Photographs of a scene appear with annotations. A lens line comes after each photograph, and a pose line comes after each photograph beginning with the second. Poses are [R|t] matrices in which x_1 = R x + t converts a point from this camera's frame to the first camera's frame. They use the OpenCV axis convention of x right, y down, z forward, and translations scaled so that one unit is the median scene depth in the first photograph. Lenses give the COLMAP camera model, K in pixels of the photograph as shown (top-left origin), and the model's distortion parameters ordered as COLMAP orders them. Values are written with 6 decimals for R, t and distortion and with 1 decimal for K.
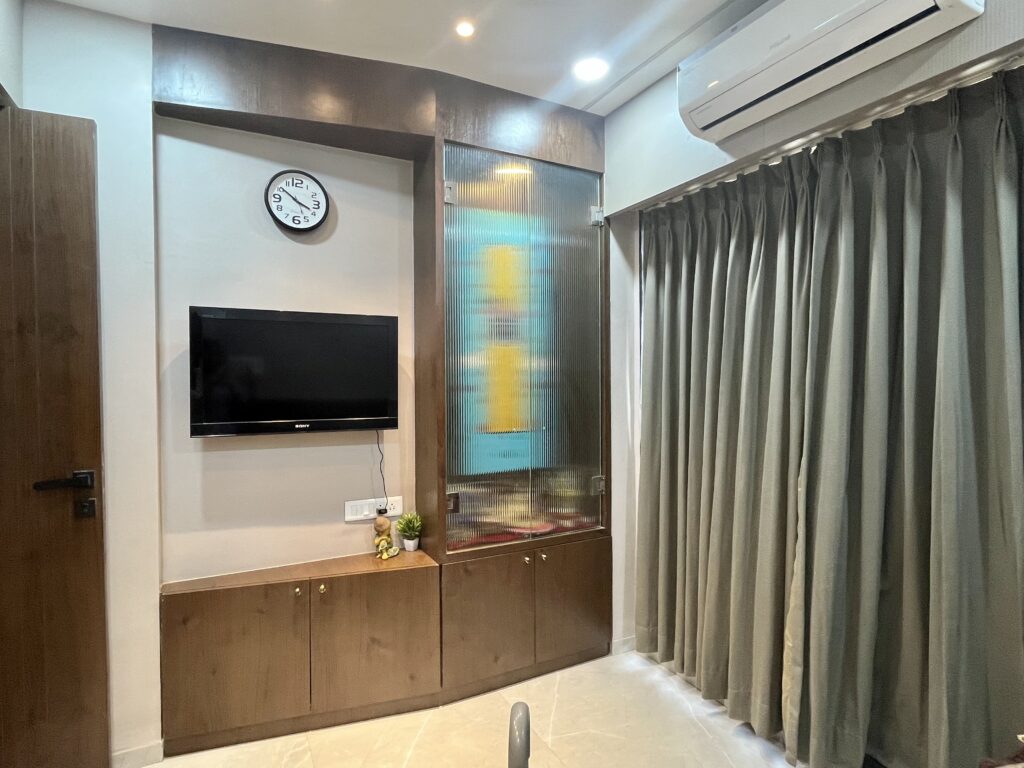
lens RADIAL K [[543.8, 0, 511.8], [0, 543.8, 387.2], [0, 0, 1]] dist [-0.004660, -0.000938]
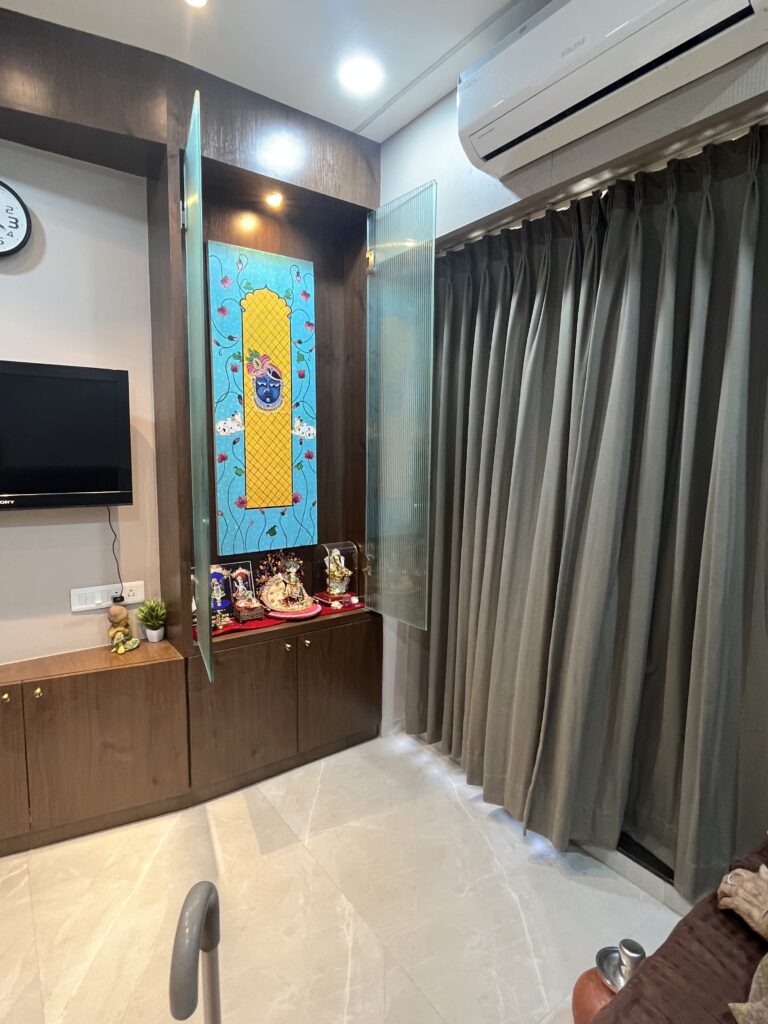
lens RADIAL K [[543.8, 0, 384.0], [0, 543.8, 512.0], [0, 0, 1]] dist [-0.004660, -0.000938]
pose [[0.989858, -0.001440, 0.142051, 0.061864], [-0.013259, 0.994647, 0.102479, -0.004971], [-0.141438, -0.103324, 0.984540, 0.104545]]
